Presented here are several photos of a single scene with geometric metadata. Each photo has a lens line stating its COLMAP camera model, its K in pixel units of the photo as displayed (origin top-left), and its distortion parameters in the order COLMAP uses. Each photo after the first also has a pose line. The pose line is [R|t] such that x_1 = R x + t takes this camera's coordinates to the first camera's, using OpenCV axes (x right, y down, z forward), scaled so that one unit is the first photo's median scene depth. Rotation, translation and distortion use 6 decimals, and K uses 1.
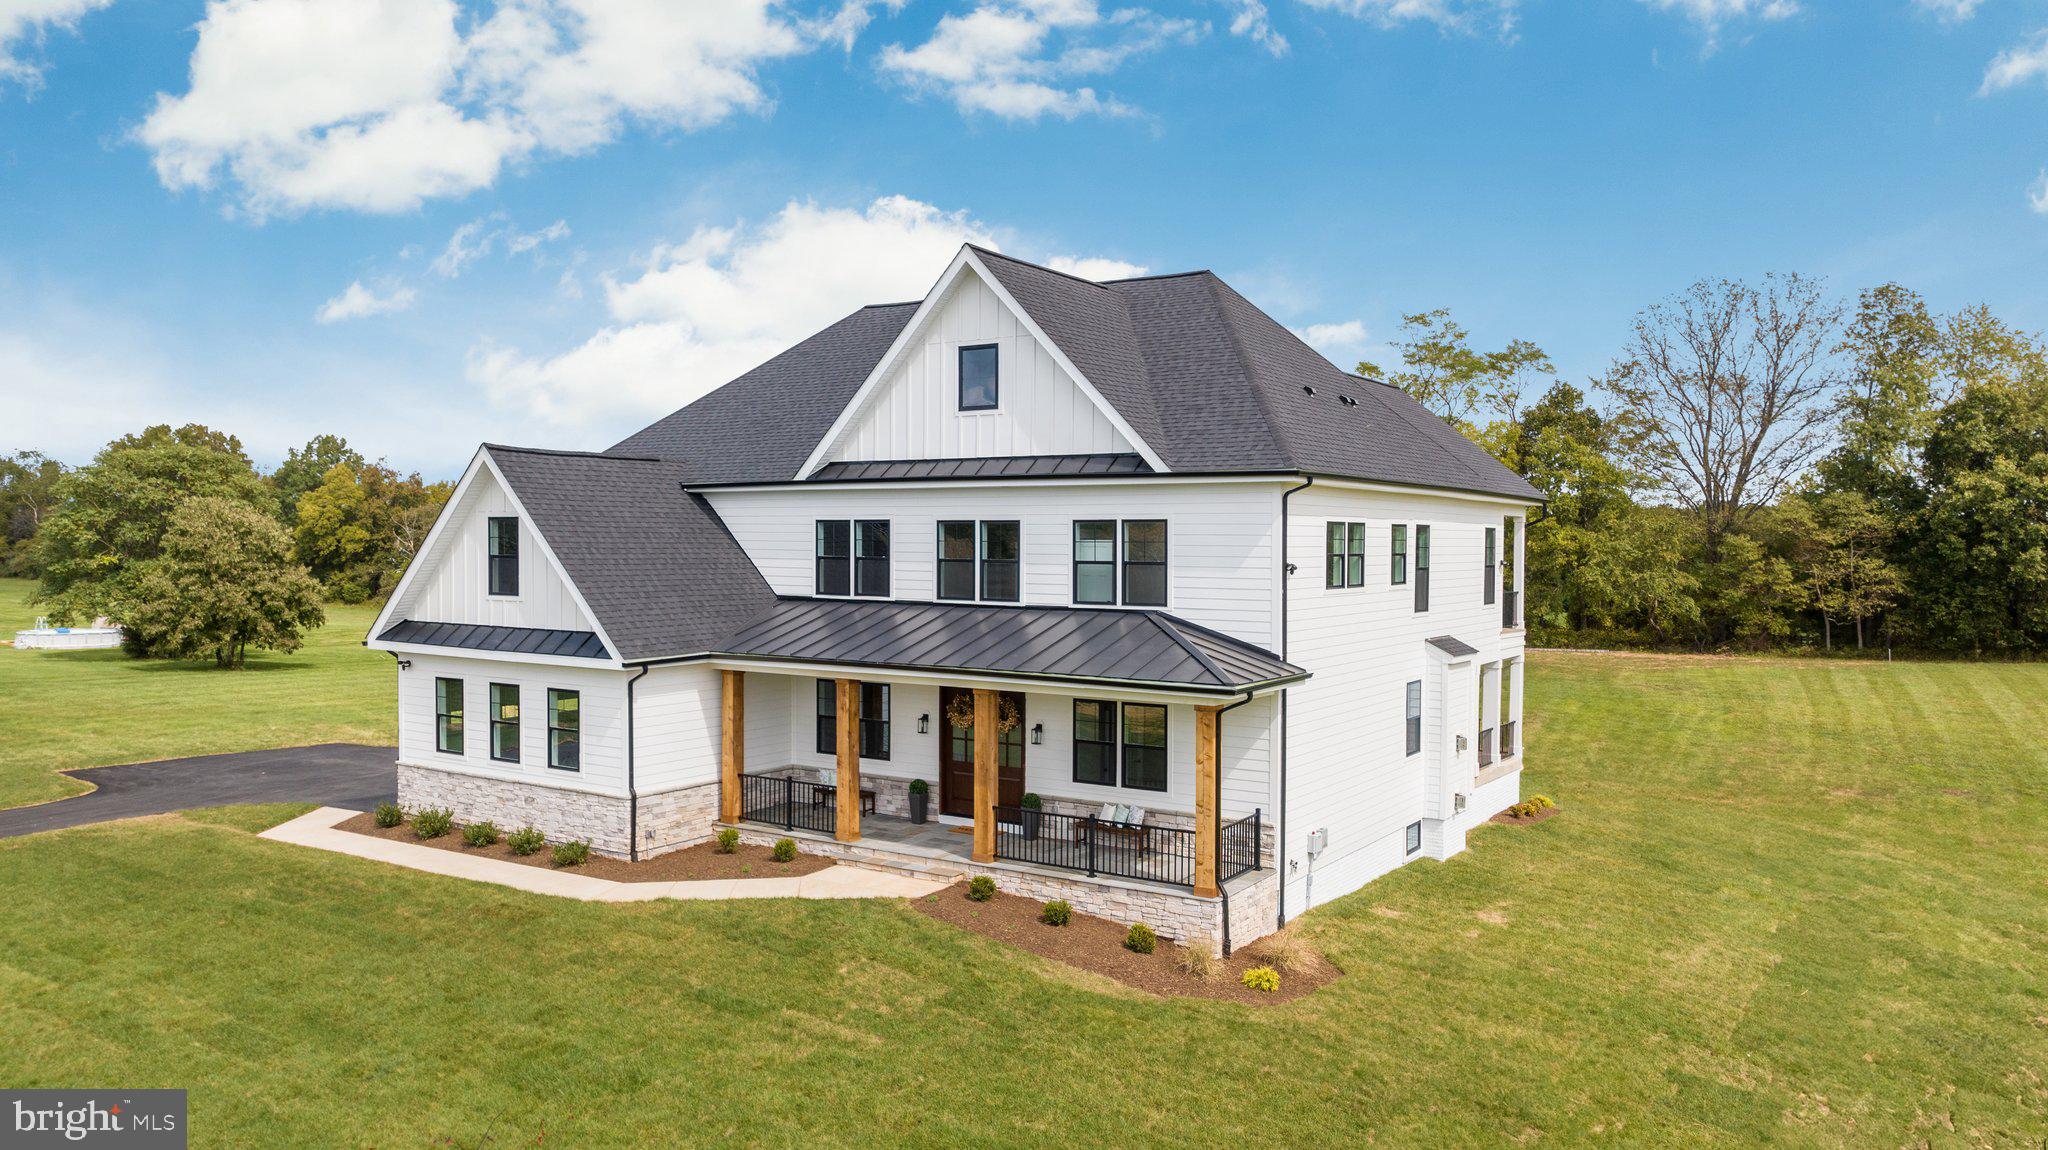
lens RADIAL K [[1454.3, 0, 1027.5], [0, 1454.3, 572.4], [0, 0, 1]] dist [-0.009298, -0.001622]
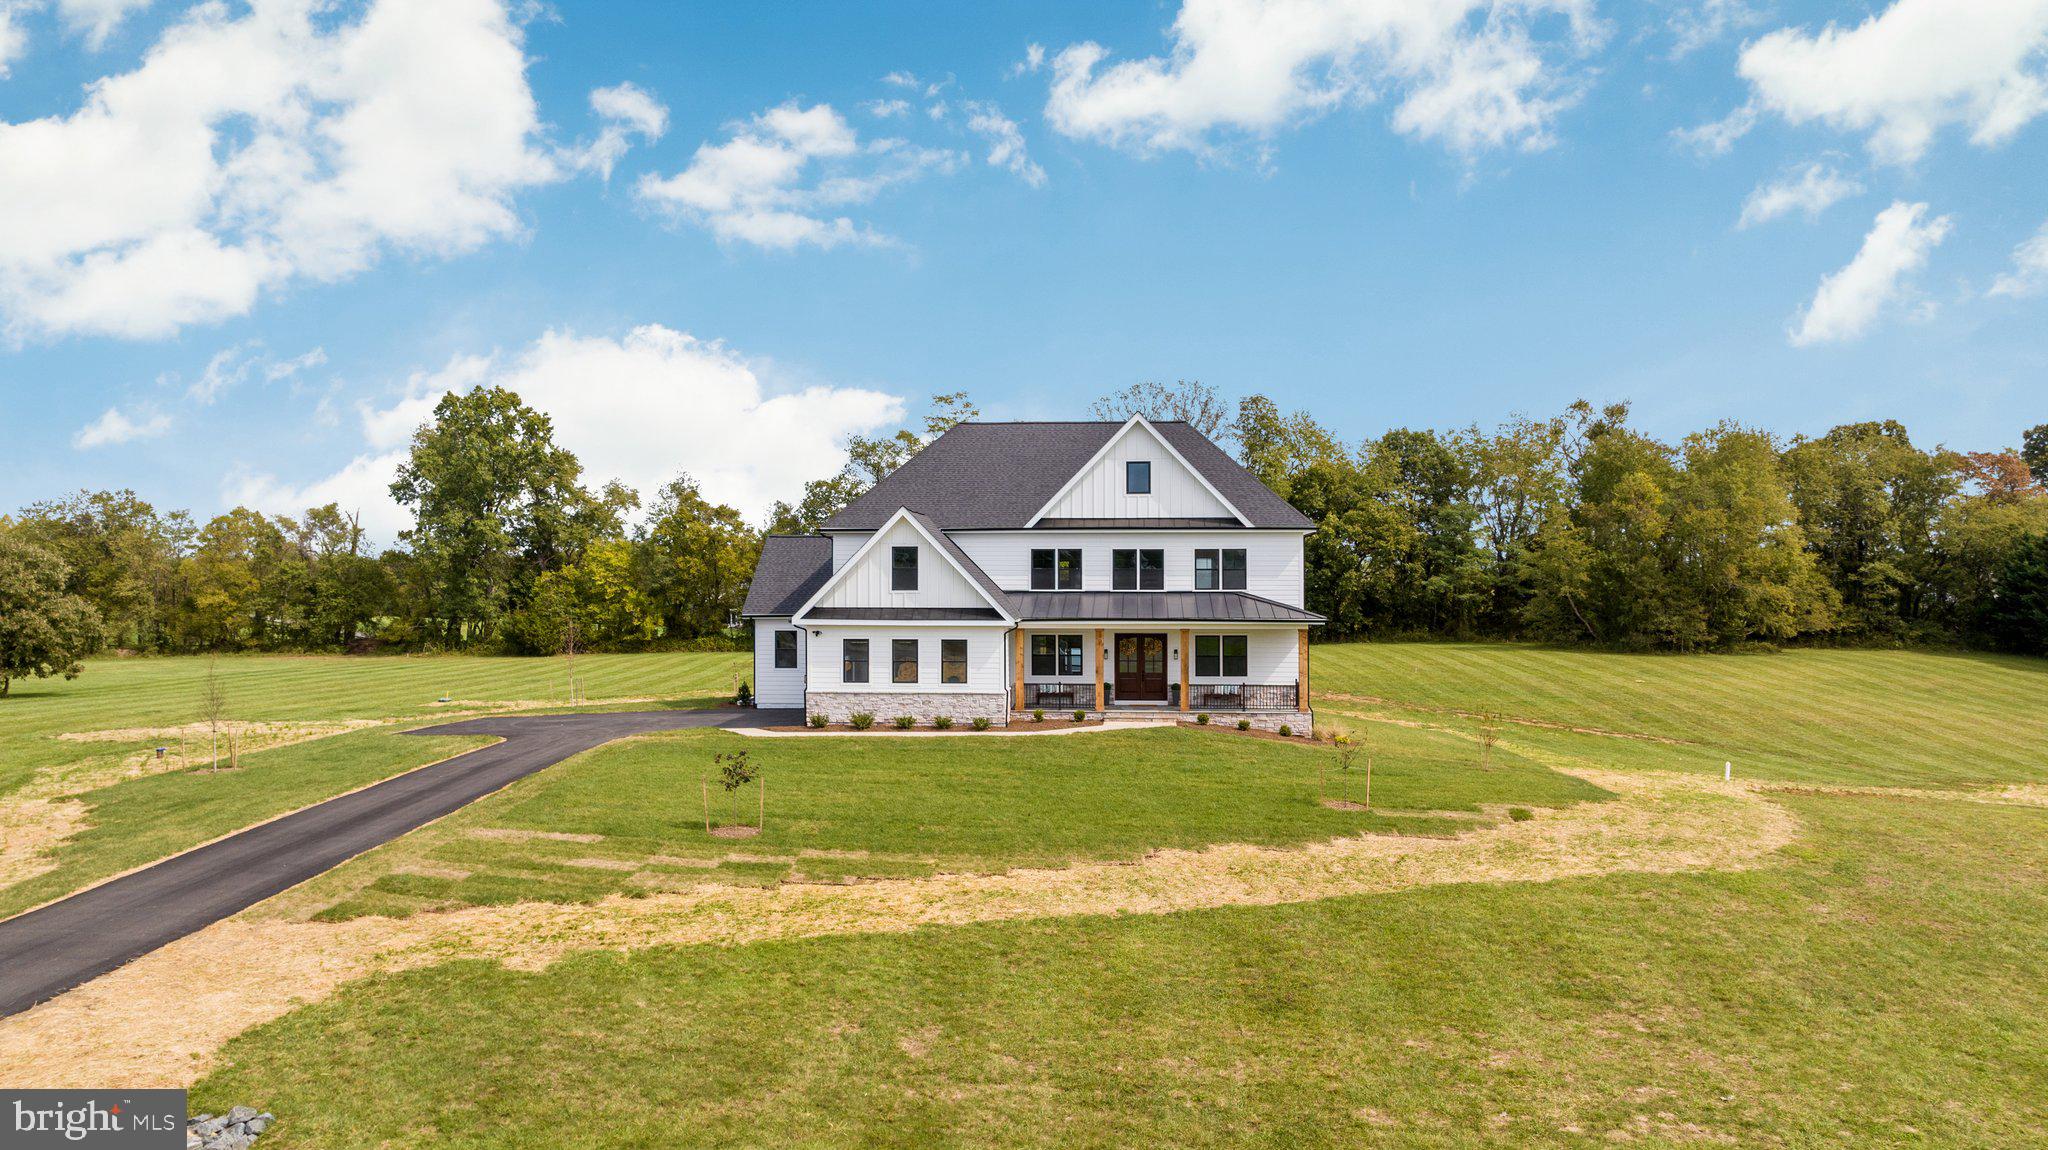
lens RADIAL K [[1454.3, 0, 1027.5], [0, 1454.3, 572.4], [0, 0, 1]] dist [-0.009298, -0.001622]
pose [[0.876677, -0.005385, 0.481049, -1.126637], [0.017044, 0.999657, -0.019872, 0.032944], [-0.480777, 0.025620, 0.876469, -0.670995]]
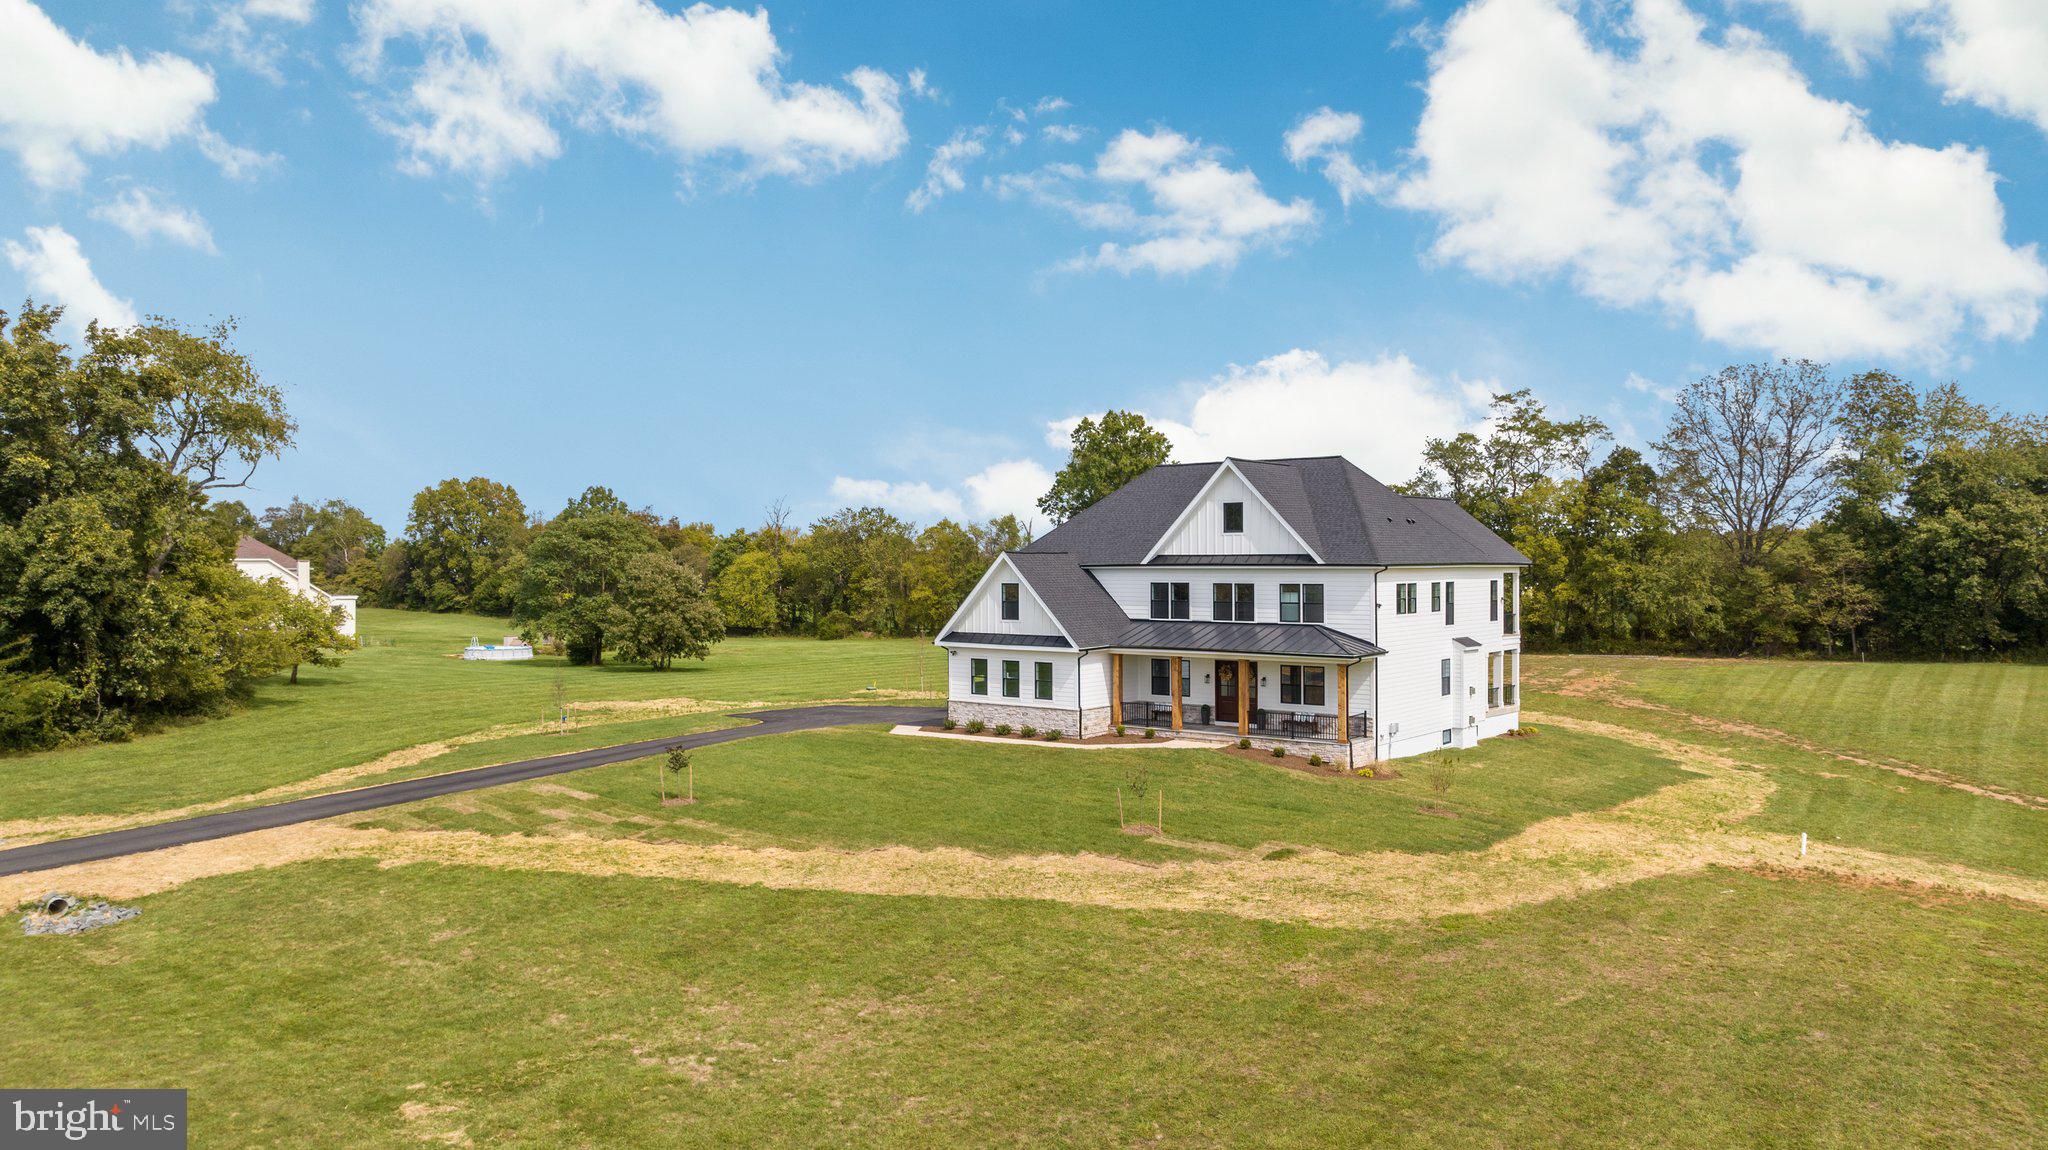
lens RADIAL K [[1454.3, 0, 1027.5], [0, 1454.3, 572.4], [0, 0, 1]] dist [-0.009298, -0.001622]
pose [[0.995930, -0.009473, -0.089630, -0.145637], [0.008234, 0.999866, -0.014181, -0.024454], [0.089752, 0.013385, 0.995874, -1.181509]]
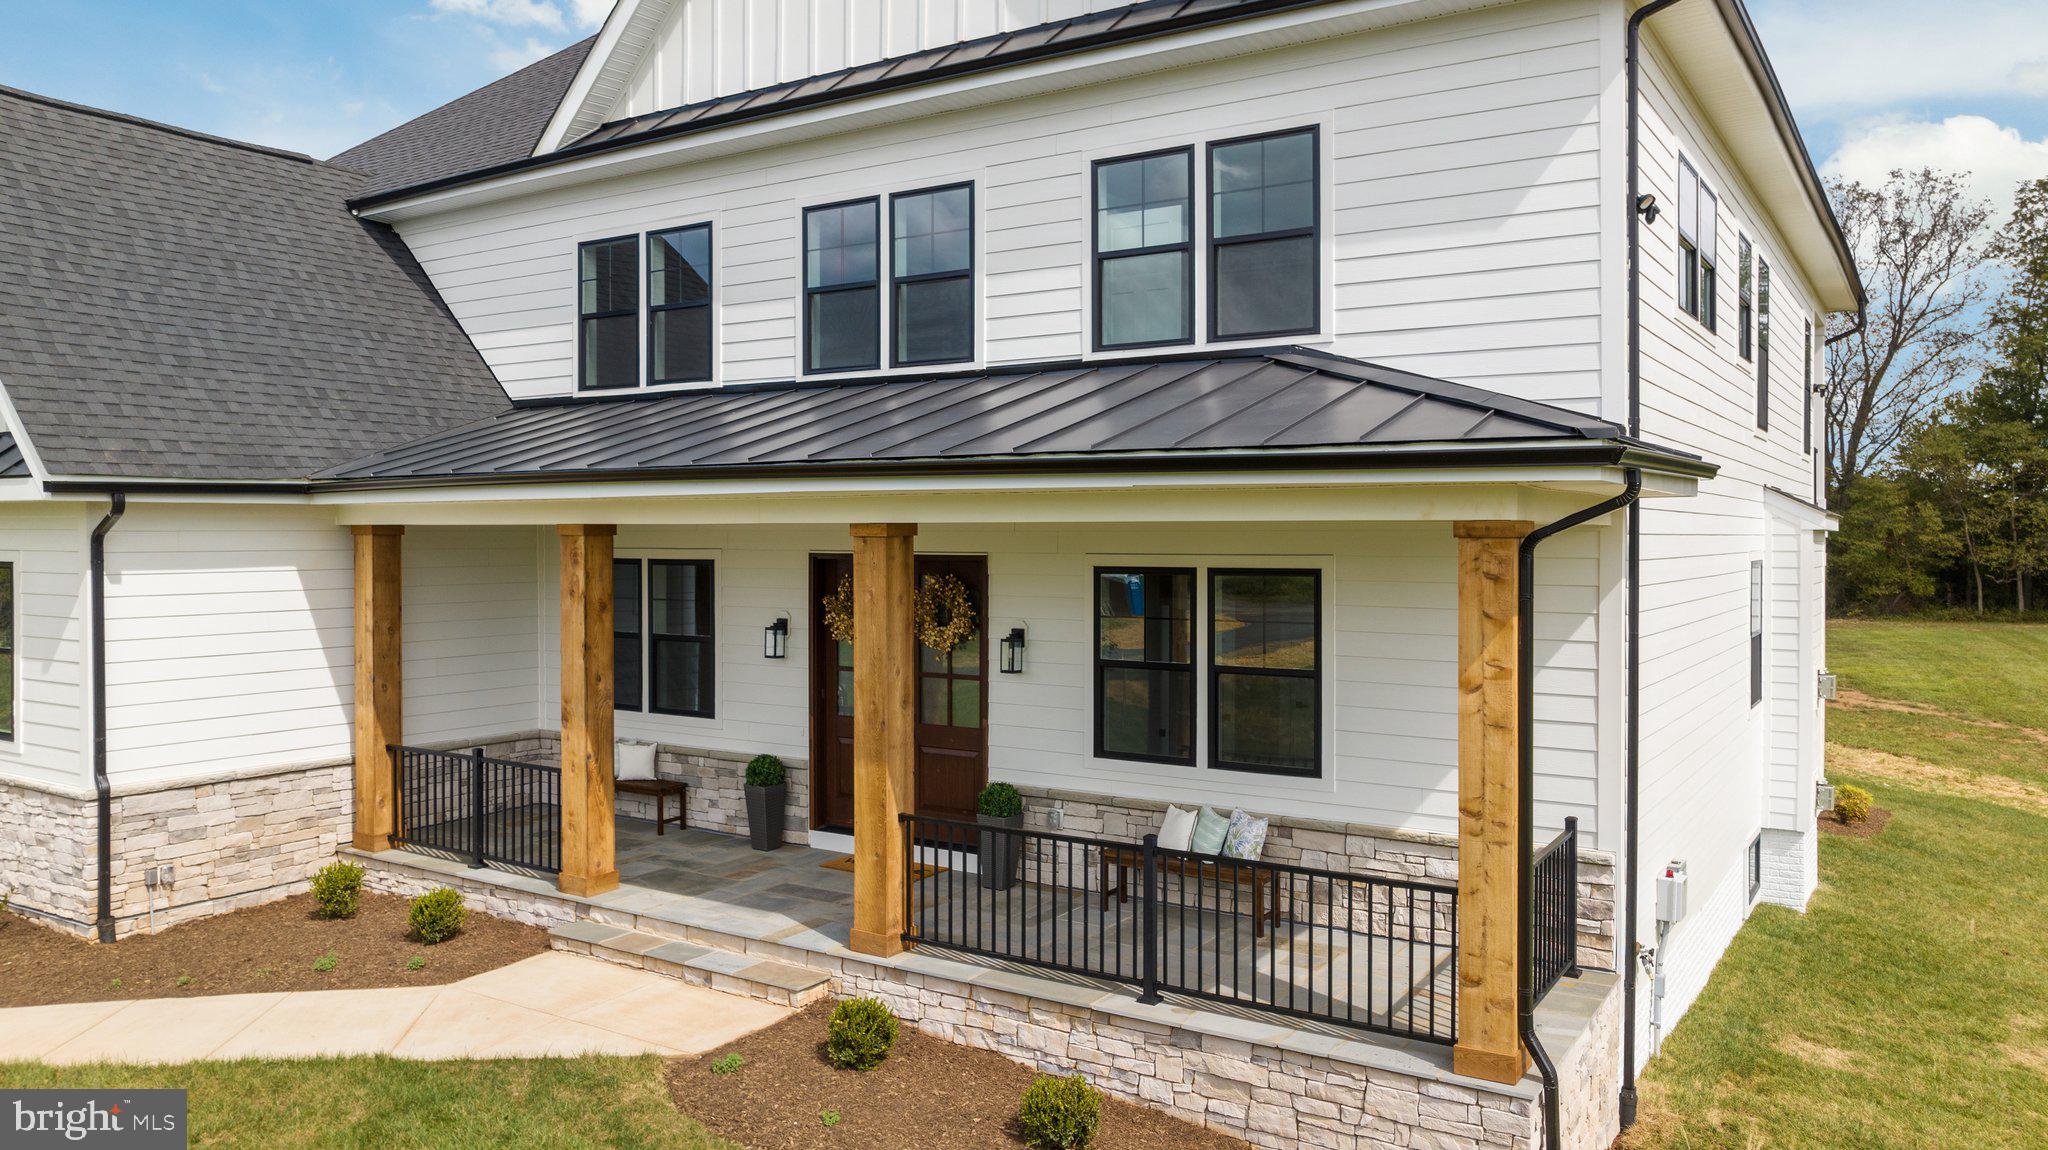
lens RADIAL K [[1452.8, 0, 1024.6], [0, 1452.8, 553.7], [0, 0, 1]] dist [-0.011813, -0.000426]
pose [[0.999978, -0.004843, -0.004548, 0.011898], [0.004795, 0.999934, -0.010464, 0.084045], [0.004598, 0.010442, 0.999935, 0.540109]]
